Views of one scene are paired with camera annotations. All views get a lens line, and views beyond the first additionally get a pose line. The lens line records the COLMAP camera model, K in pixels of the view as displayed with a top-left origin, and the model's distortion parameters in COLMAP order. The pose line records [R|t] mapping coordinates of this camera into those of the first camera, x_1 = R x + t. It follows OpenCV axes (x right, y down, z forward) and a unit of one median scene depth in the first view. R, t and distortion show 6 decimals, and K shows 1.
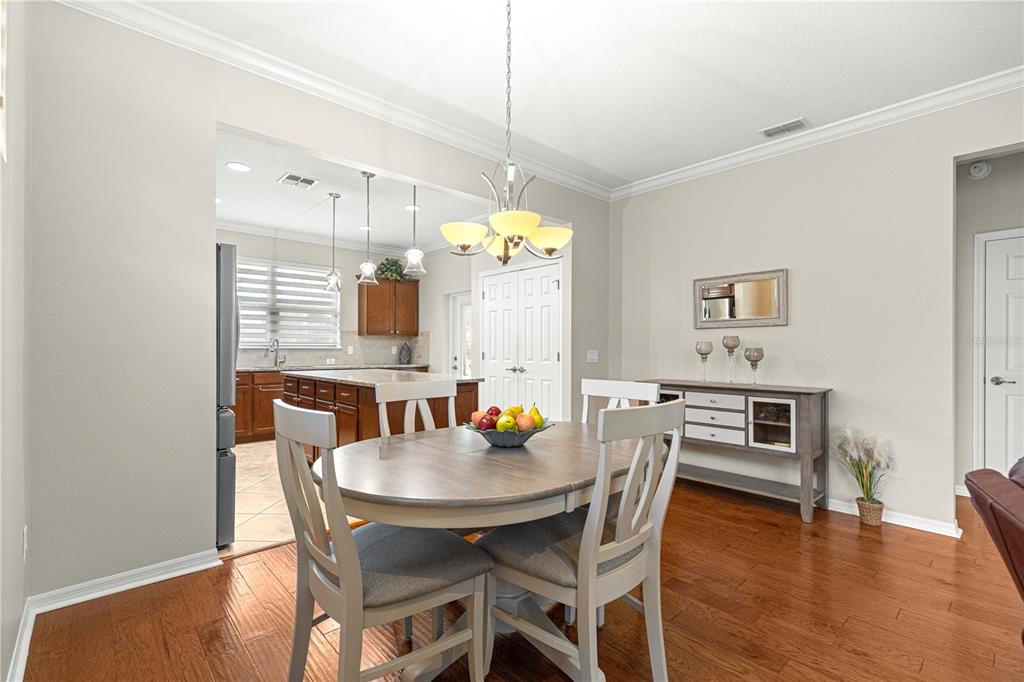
lens RADIAL K [[467.4, 0, 520.2], [0, 467.4, 348.2], [0, 0, 1]] dist [-0.000207, 0.000360]
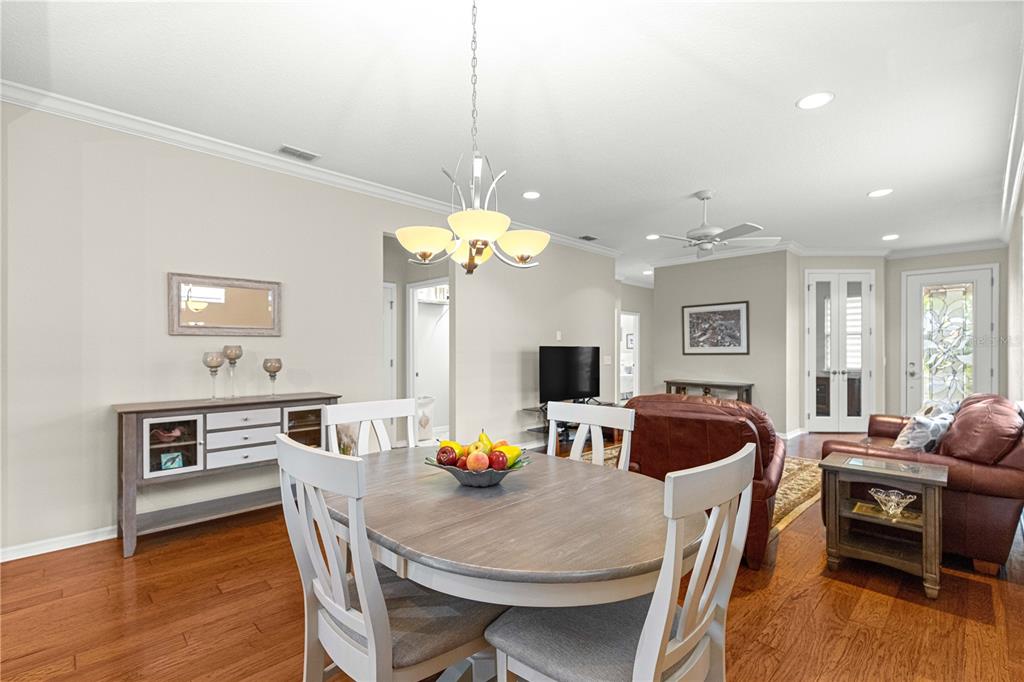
lens RADIAL K [[455.9, 0, 509.3], [0, 455.9, 350.3], [0, 0, 1]] dist [0.000135, -0.002831]
pose [[-0.009374, 0.000510, 0.999956, -0.290528], [-0.006876, 0.999976, -0.000575, -0.013067], [-0.999932, -0.006881, -0.009370, 0.314209]]
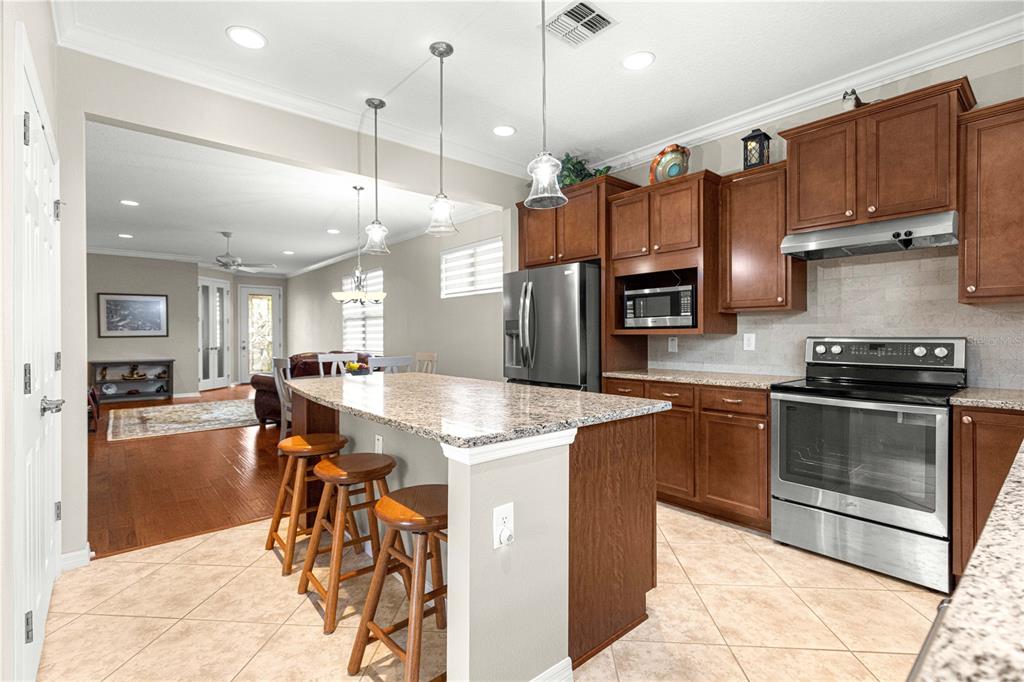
lens RADIAL K [[467.4, 0, 506.9], [0, 467.4, 339.7], [0, 0, 1]] dist [-0.000207, 0.000360]
pose [[-0.998042, 0.001673, 0.062518, -0.341902], [0.002179, 0.999965, 0.008016, -0.007293], [-0.062503, 0.008137, -0.998012, 1.235228]]
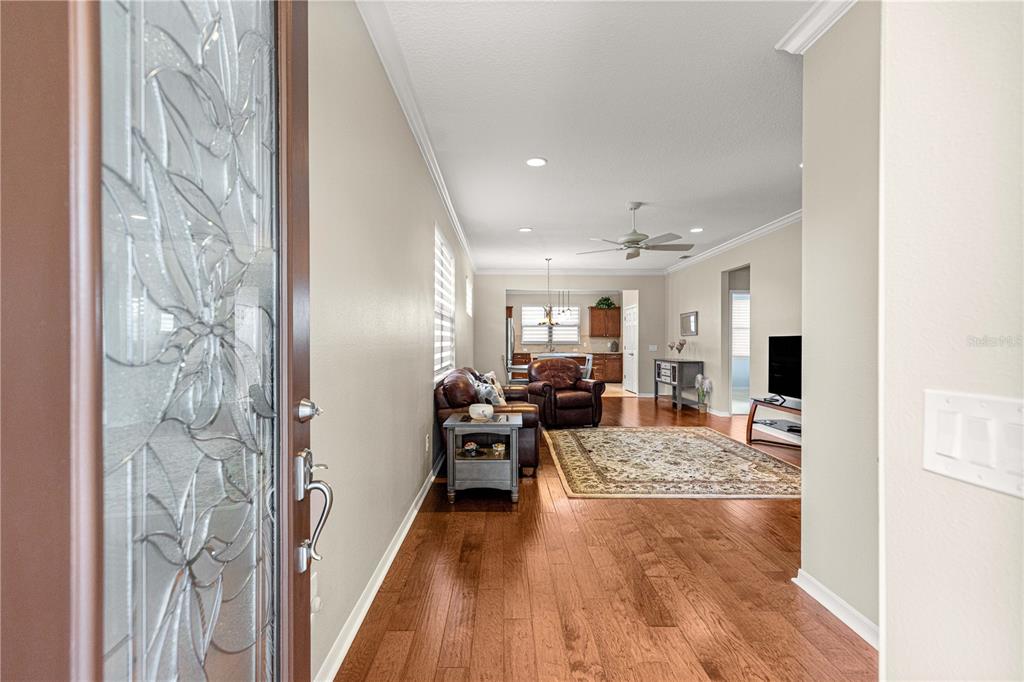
lens RADIAL K [[467.4, 0, 513.2], [0, 467.4, 342.0], [0, 0, 1]] dist [-0.000207, 0.000360]
pose [[0.755420, -0.003304, -0.655232, 0.902419], [0.006584, 0.999975, 0.002548, -0.016938], [0.655207, -0.006238, 0.755423, -0.898343]]
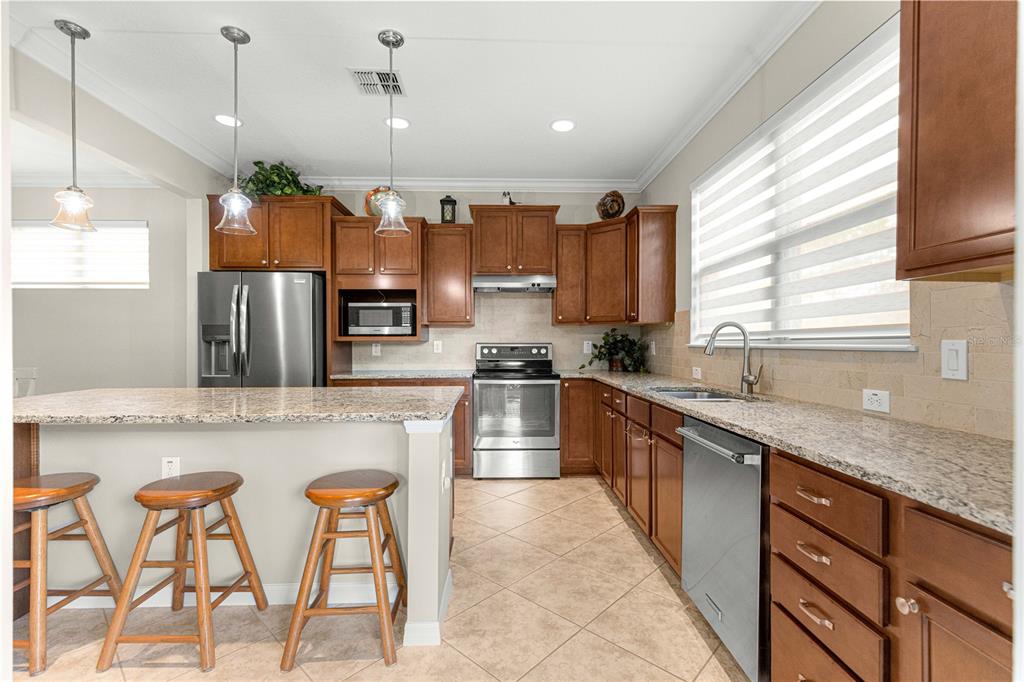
lens RADIAL K [[455.9, 0, 510.5], [0, 455.9, 348.4], [0, 0, 1]] dist [0.000135, -0.002831]
pose [[-0.669668, 0.007923, -0.742618, -0.107246], [0.002460, 0.999961, 0.008450, -0.002729], [0.742656, 0.003831, -0.669662, 1.249677]]
